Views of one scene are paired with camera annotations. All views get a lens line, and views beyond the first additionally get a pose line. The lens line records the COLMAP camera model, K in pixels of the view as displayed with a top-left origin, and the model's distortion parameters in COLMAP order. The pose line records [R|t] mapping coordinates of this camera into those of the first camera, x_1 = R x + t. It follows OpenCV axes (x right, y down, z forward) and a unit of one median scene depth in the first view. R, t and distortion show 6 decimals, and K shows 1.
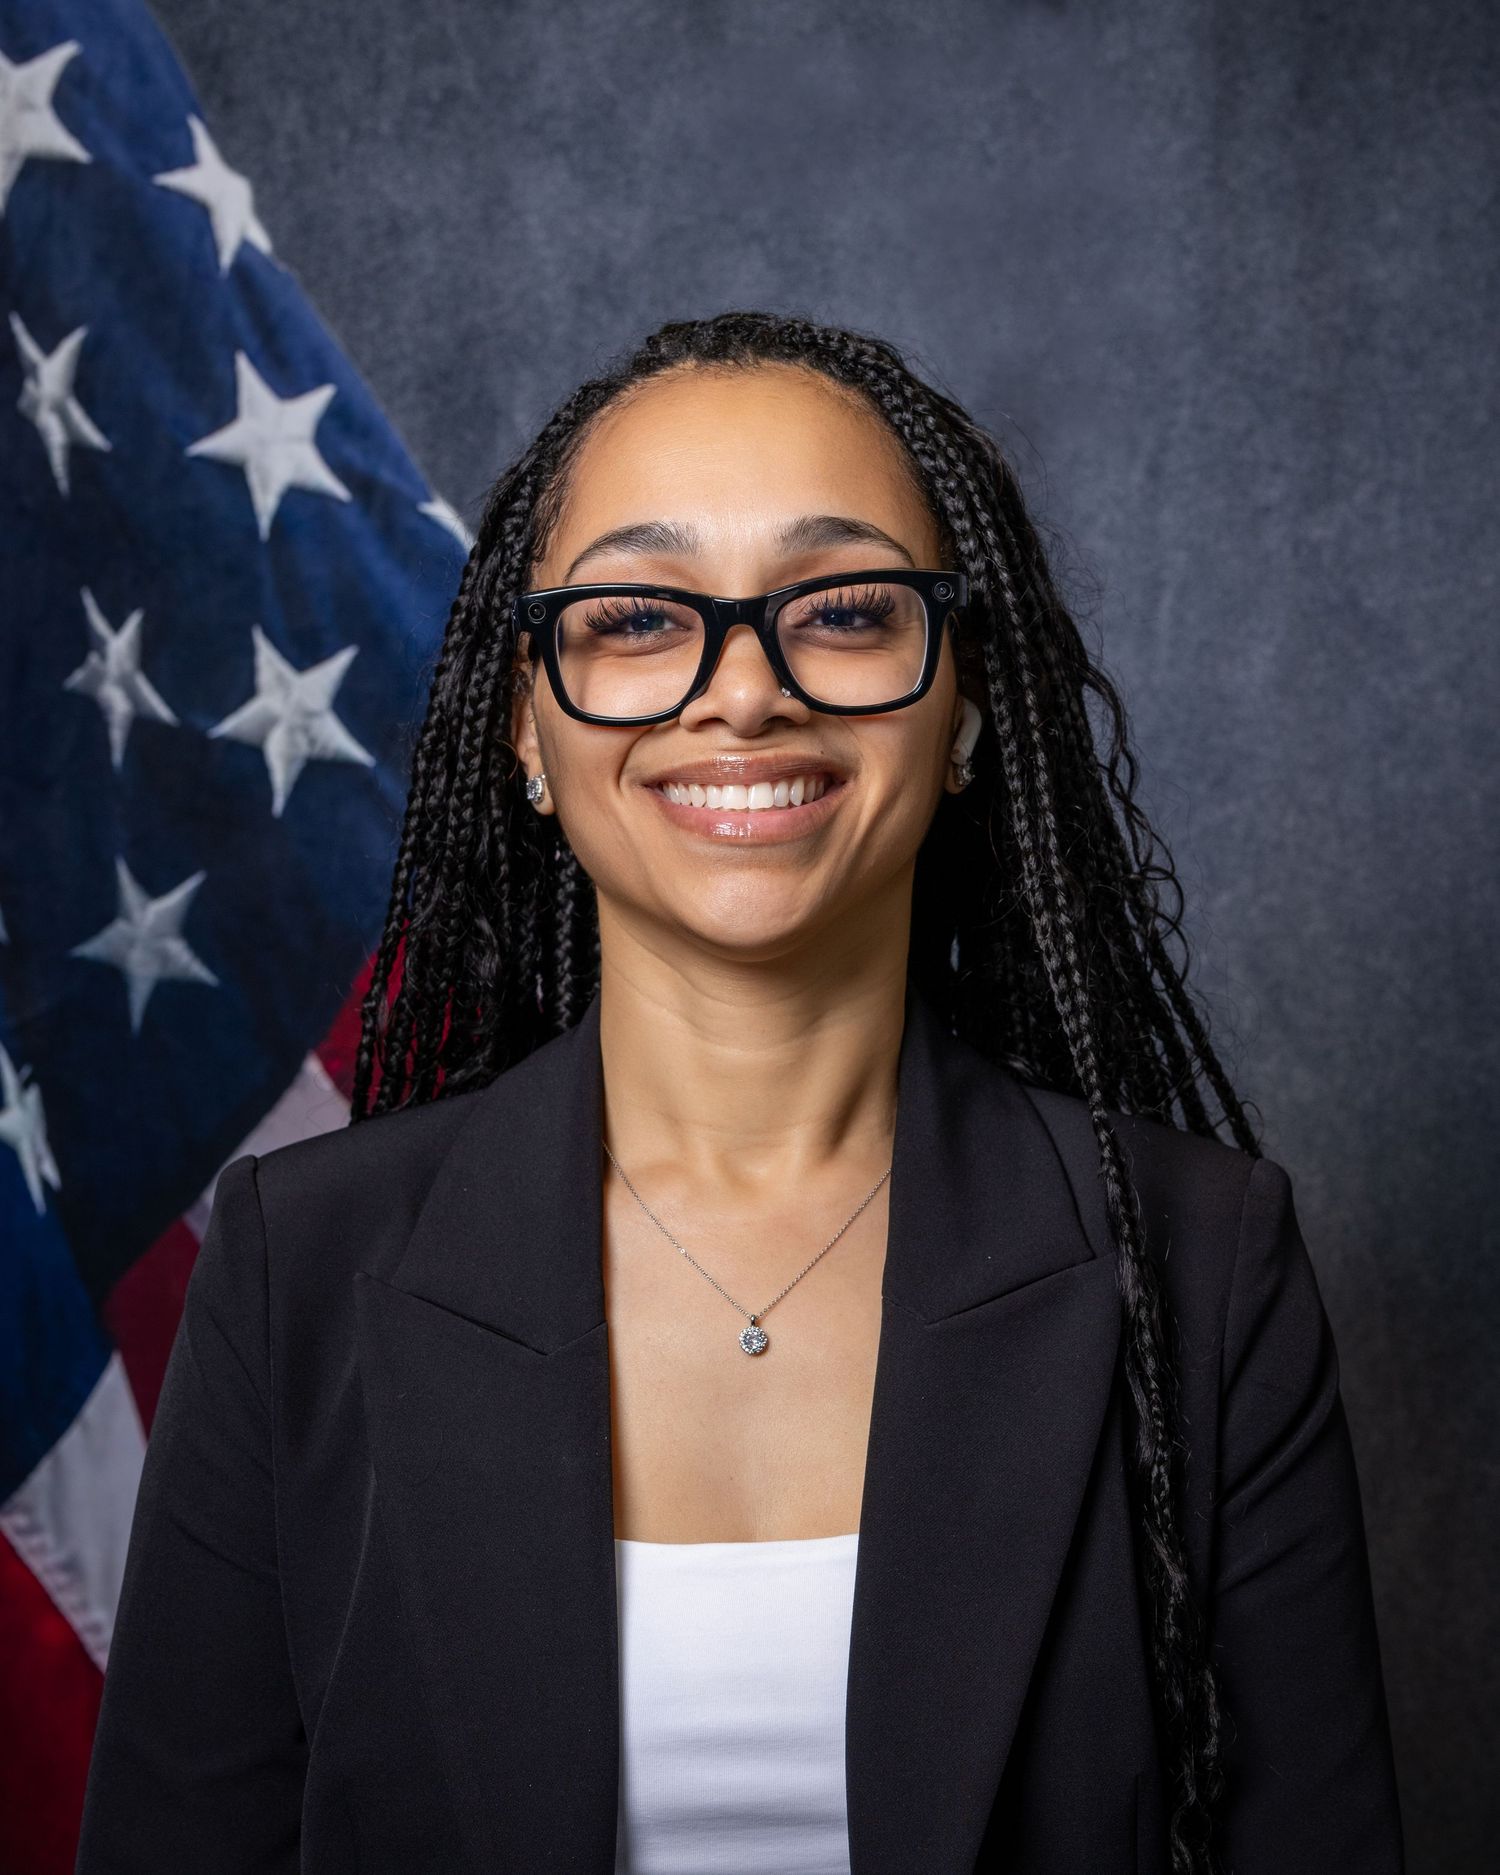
lens RADIAL K [[2944.5, 0, 732.4], [0, 2944.5, 919.4], [0, 0, 1]] dist [-0.008949, 0.000000]
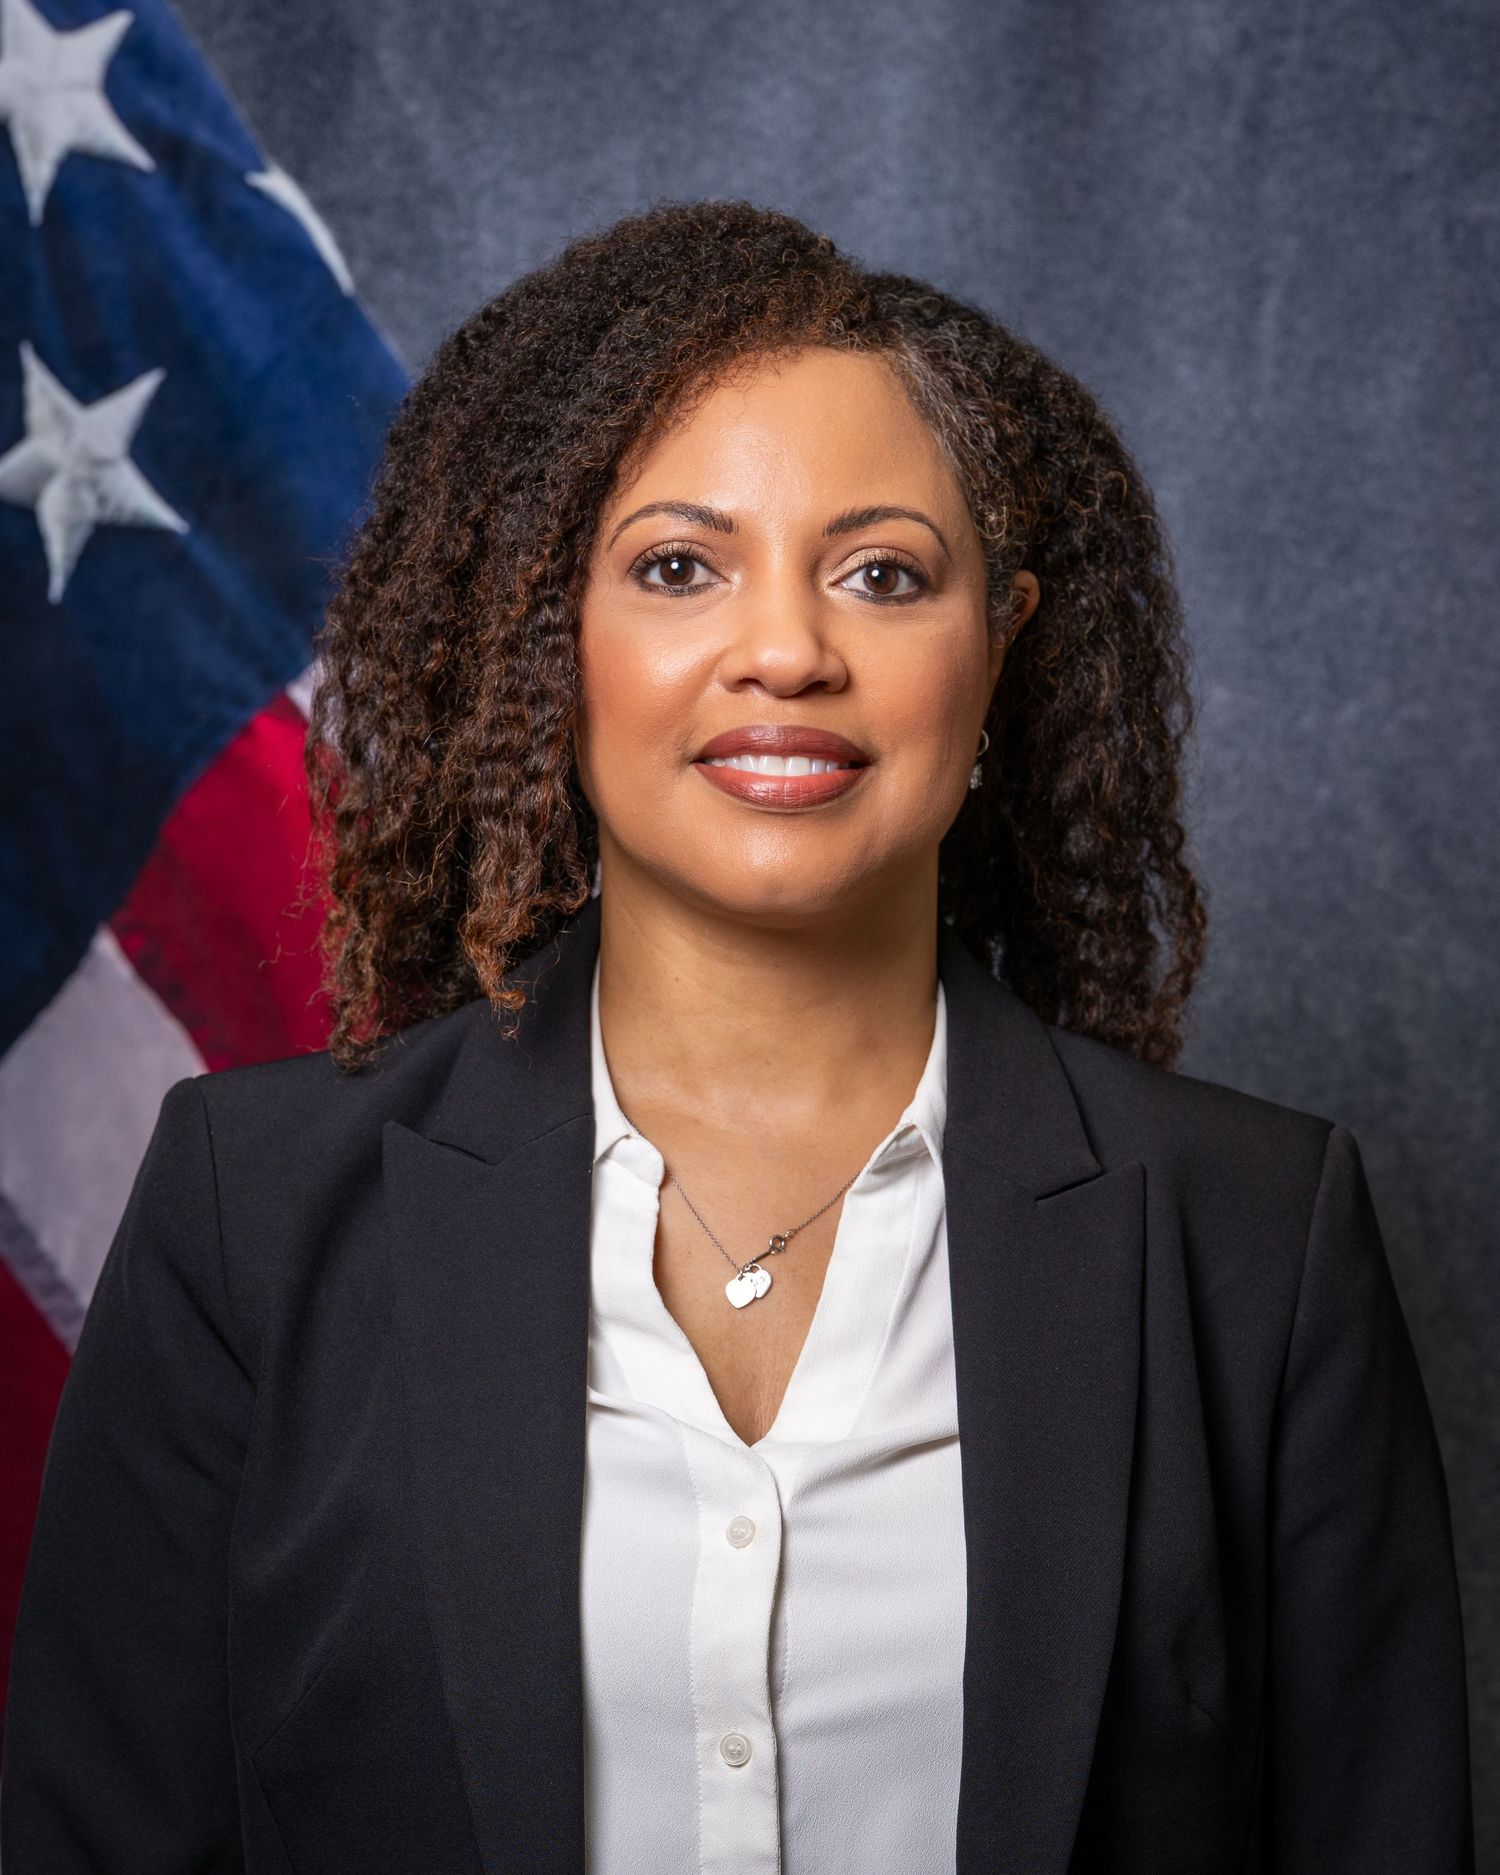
lens RADIAL K [[7336.8, 0, 743.1], [0, 7336.8, 930.0], [0, 0, 1]] dist [-0.014027, 0.000000]
pose [[0.999984, -0.003216, -0.004586, 0.024367], [0.003270, 0.999926, 0.011688, 0.025547], [0.004549, -0.011703, 0.999921, -0.821855]]
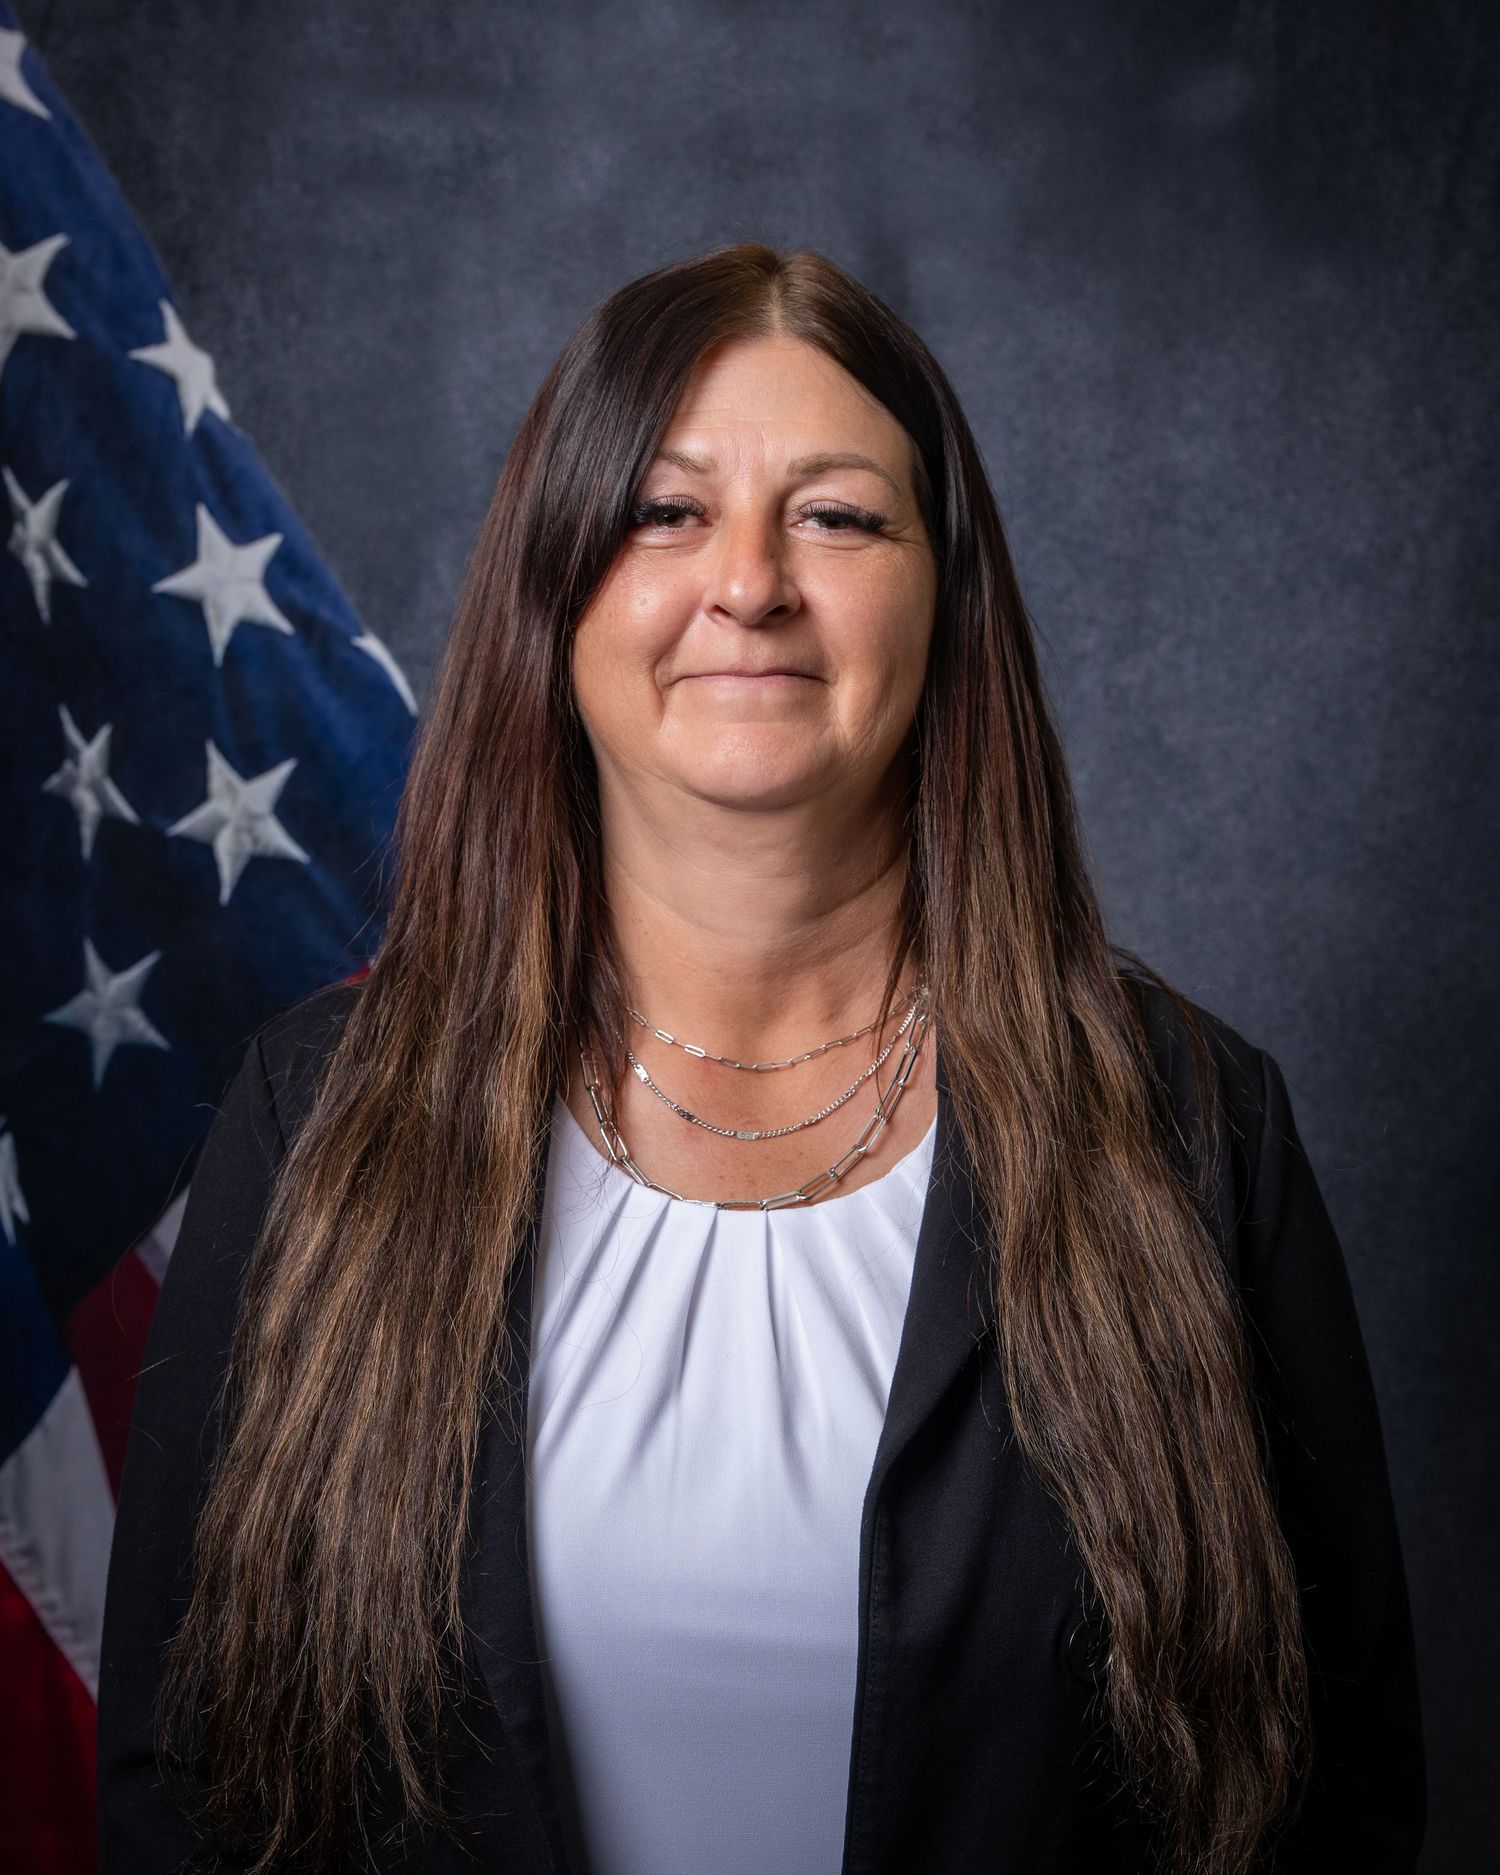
lens RADIAL K [[2944.5, 0, 715.6], [0, 2944.5, 930.8], [0, 0, 1]] dist [-0.008949, 0.000000]
pose [[0.999803, 0.019105, 0.005469, 0.032593], [-0.019011, 0.999679, -0.016771, -0.008951], [-0.005788, 0.016664, 0.999844, -0.158579]]
